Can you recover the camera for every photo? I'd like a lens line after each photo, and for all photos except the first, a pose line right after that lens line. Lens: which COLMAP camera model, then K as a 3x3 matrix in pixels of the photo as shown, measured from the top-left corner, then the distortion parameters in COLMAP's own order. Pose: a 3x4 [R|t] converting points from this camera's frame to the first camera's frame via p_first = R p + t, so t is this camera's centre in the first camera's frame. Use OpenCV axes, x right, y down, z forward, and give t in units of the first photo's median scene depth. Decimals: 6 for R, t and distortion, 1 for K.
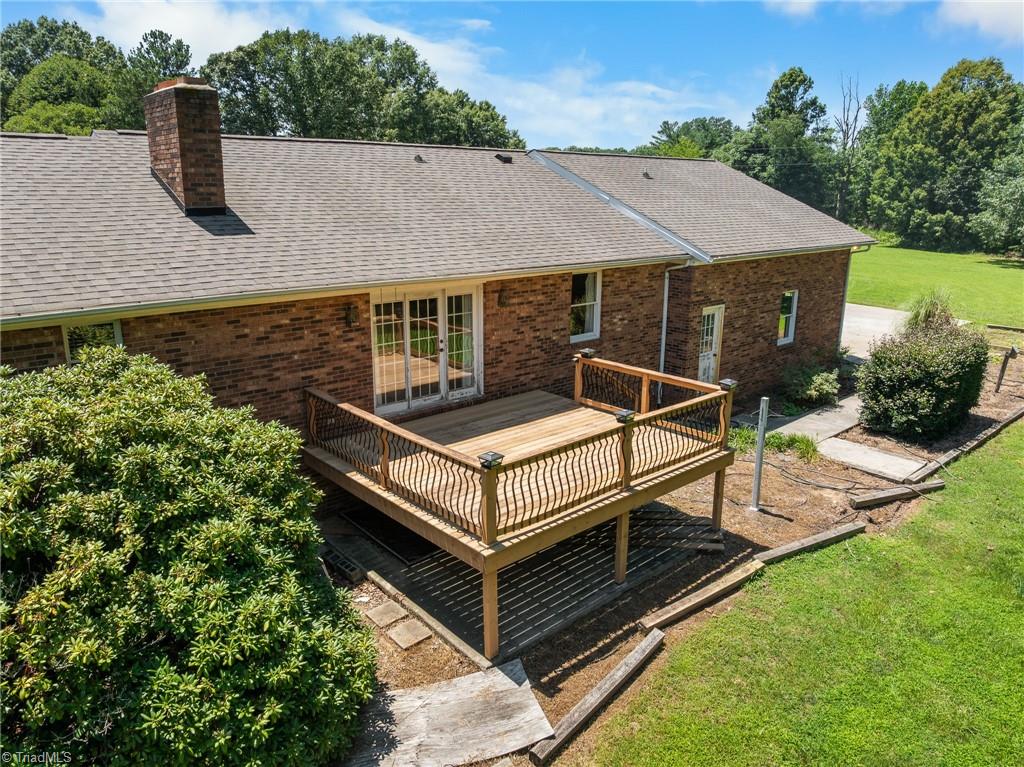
lens RADIAL K [[719.3, 0, 514.3], [0, 719.3, 389.9], [0, 0, 1]] dist [-0.041029, 0.009692]
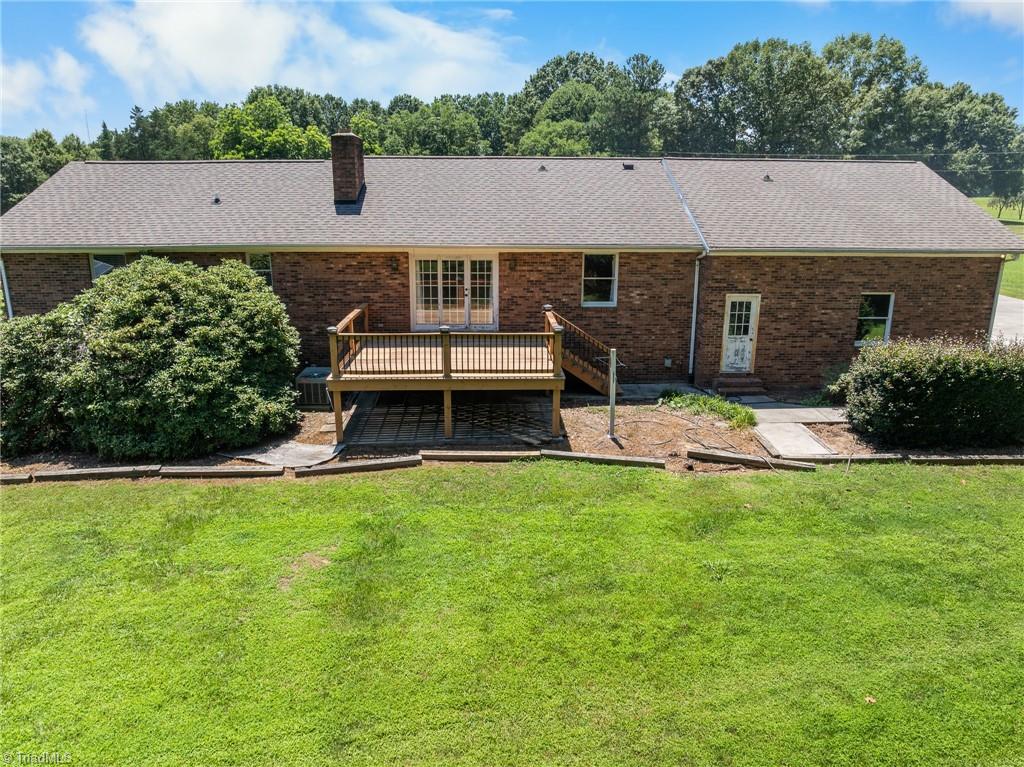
lens RADIAL K [[719.3, 0, 512.0], [0, 719.3, 390.8], [0, 0, 1]] dist [-0.041029, 0.009692]
pose [[0.766850, 0.171276, -0.618552, 0.622298], [-0.172156, 0.983310, 0.058847, 0.024571], [0.618307, 0.061360, 0.783537, -0.080634]]
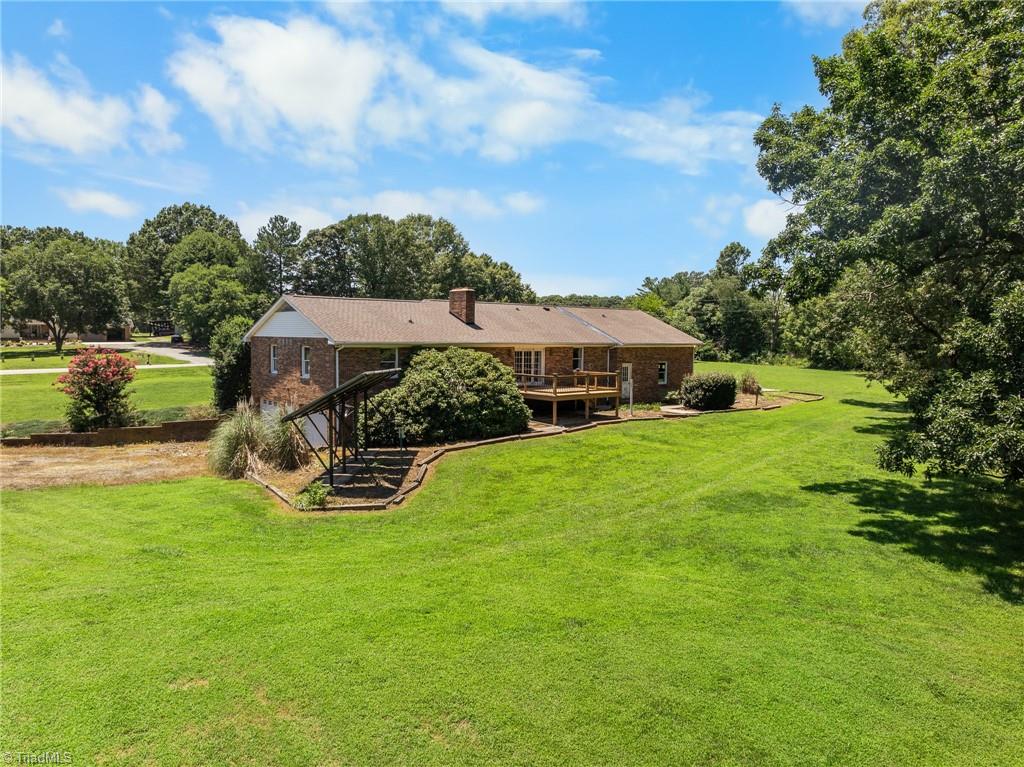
lens RADIAL K [[719.3, 0, 506.4], [0, 719.3, 414.8], [0, 0, 1]] dist [-0.041029, 0.009692]
pose [[0.999886, 0.008572, -0.012439, -0.113566], [-0.010441, 0.987231, -0.158955, 0.428139], [0.010918, 0.159067, 0.987207, -1.371441]]
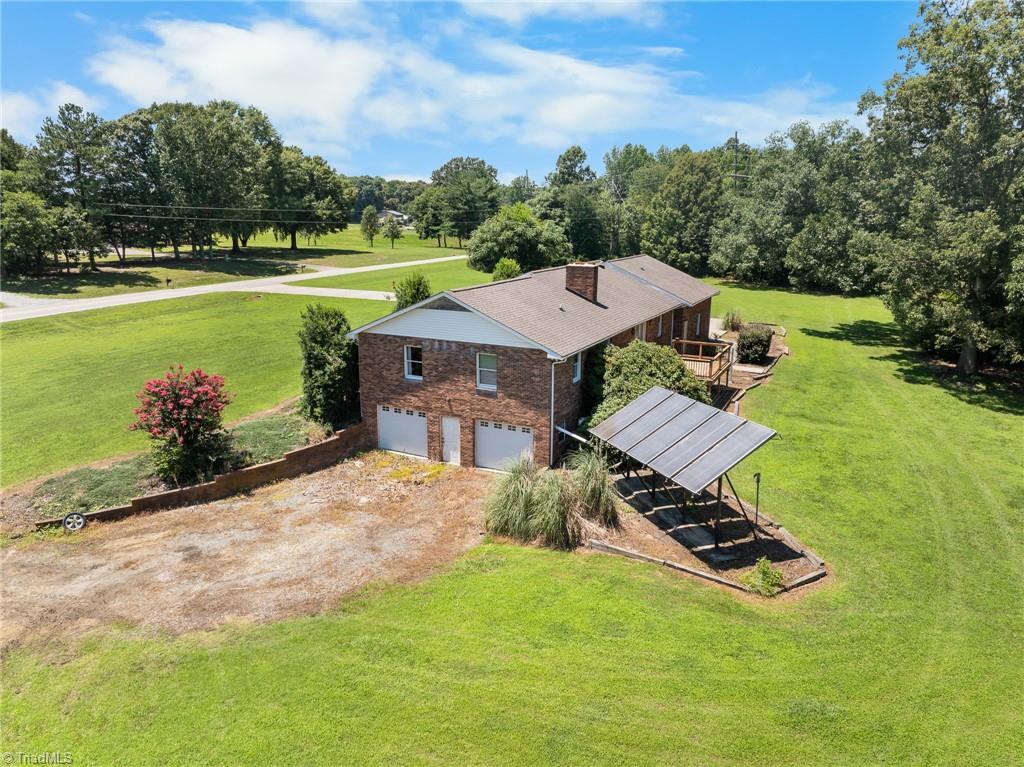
lens RADIAL K [[719.3, 0, 508.5], [0, 719.3, 389.1], [0, 0, 1]] dist [-0.041029, 0.009692]
pose [[0.934106, -0.087475, 0.346114, -1.115529], [0.096116, 0.995339, -0.007844, 0.079166], [-0.343814, 0.040595, 0.938160, -1.104277]]
